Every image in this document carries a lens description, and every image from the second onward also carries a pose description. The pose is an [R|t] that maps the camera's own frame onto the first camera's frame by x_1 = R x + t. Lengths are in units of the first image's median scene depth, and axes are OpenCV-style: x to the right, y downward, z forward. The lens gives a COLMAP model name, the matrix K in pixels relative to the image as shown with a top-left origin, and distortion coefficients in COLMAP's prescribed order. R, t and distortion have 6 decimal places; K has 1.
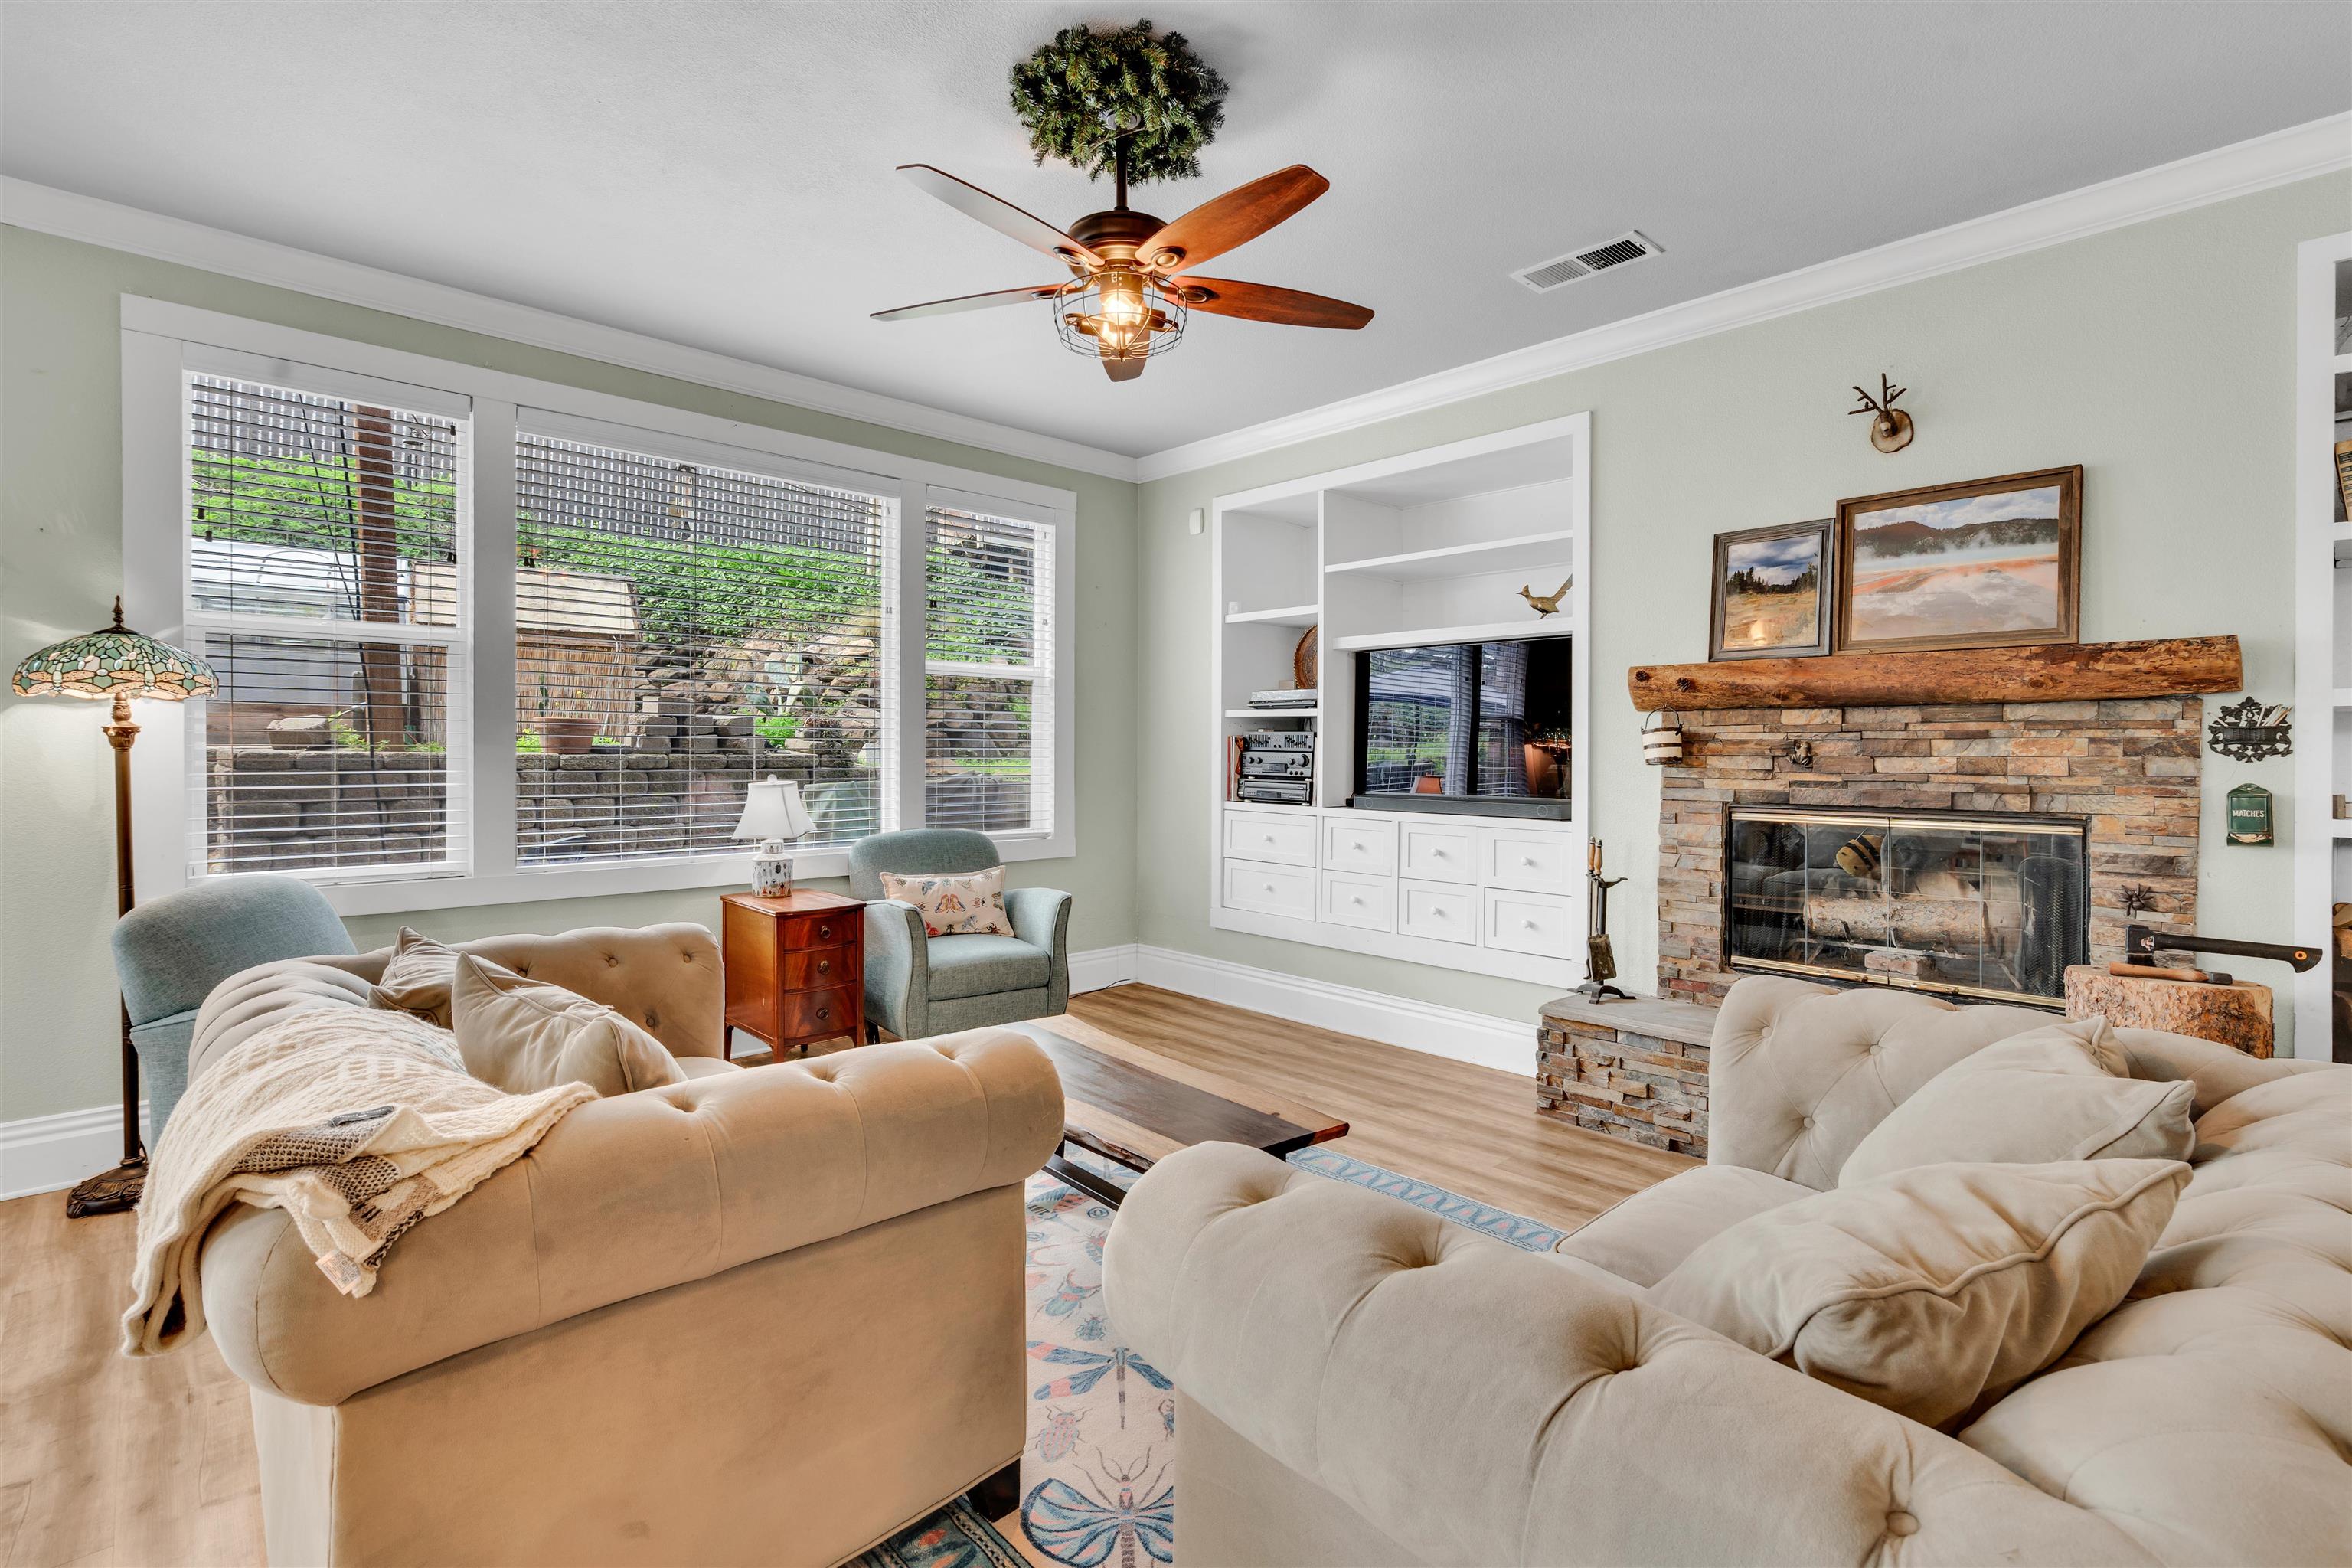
lens RADIAL K [[1090.5, 0, 1182.3], [0, 1090.5, 762.4], [0, 0, 1]] dist [-0.004504, 0.001924]
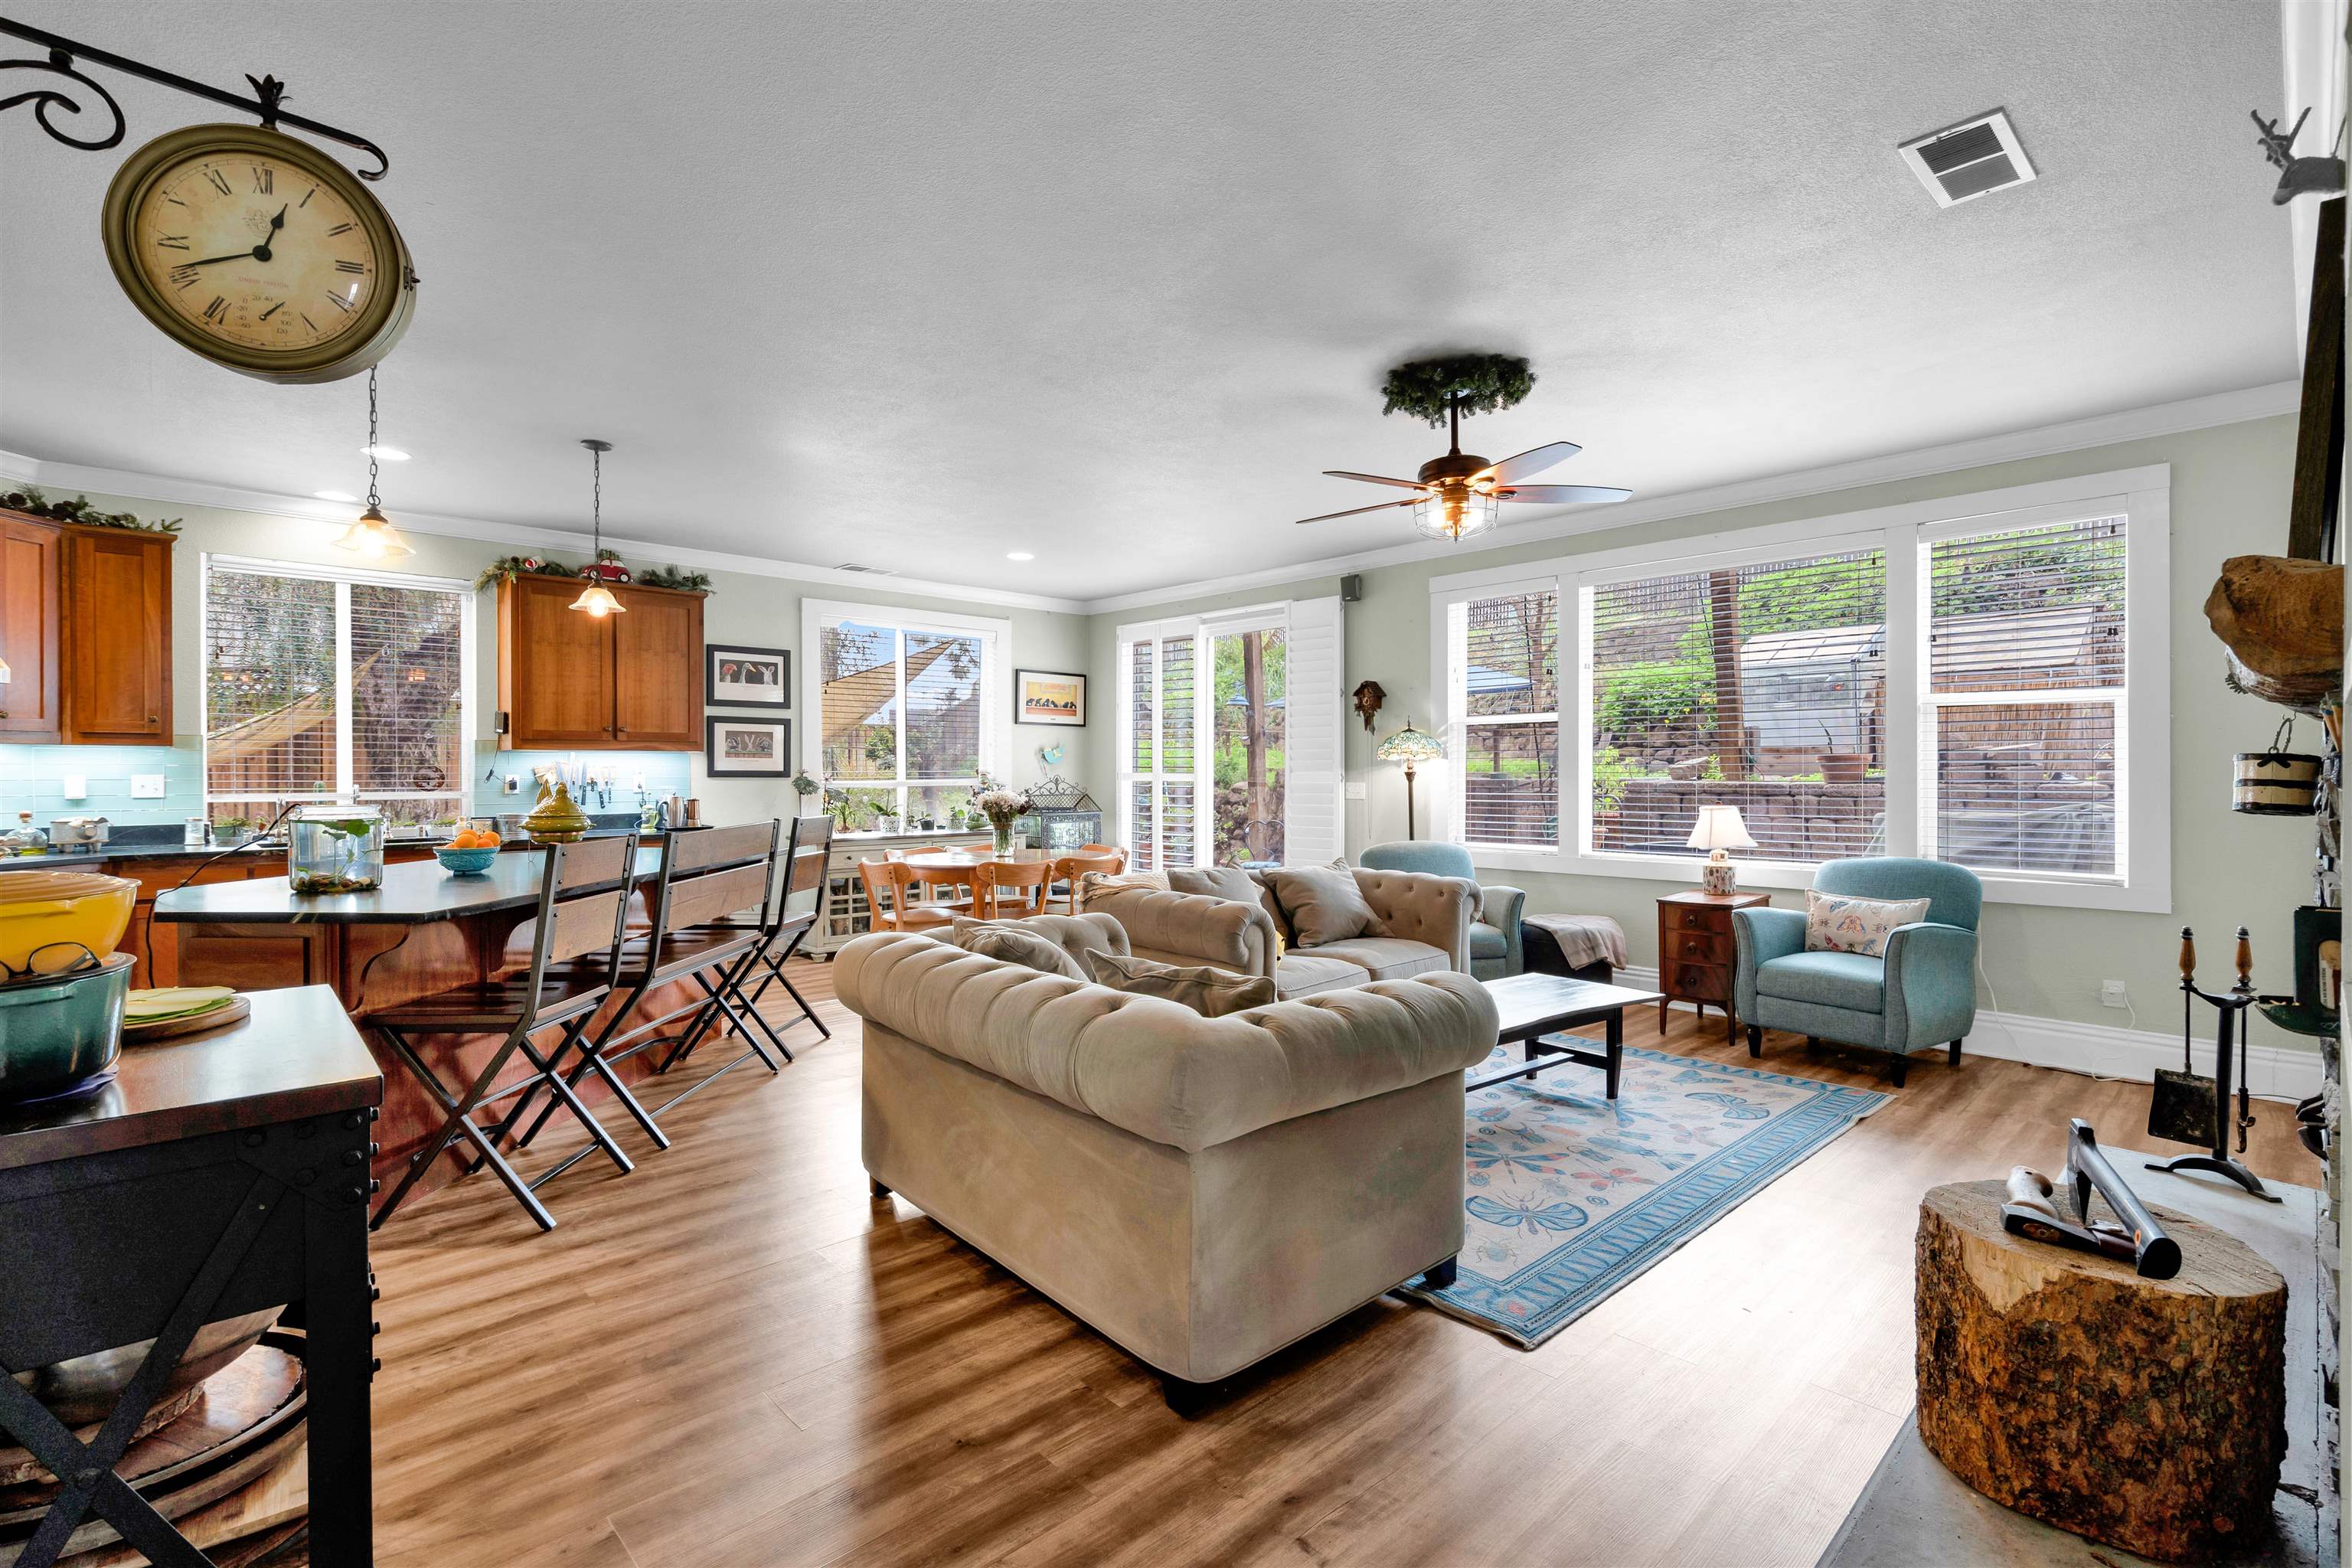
lens RADIAL K [[1078.6, 0, 1153.3], [0, 1078.6, 776.1], [0, 0, 1]] dist [-0.006026, -0.000751]
pose [[-0.019523, -0.002650, -0.999806, 0.961343], [-0.007624, 0.999968, -0.002502, -0.009803], [0.999780, 0.007574, -0.019542, 0.366846]]
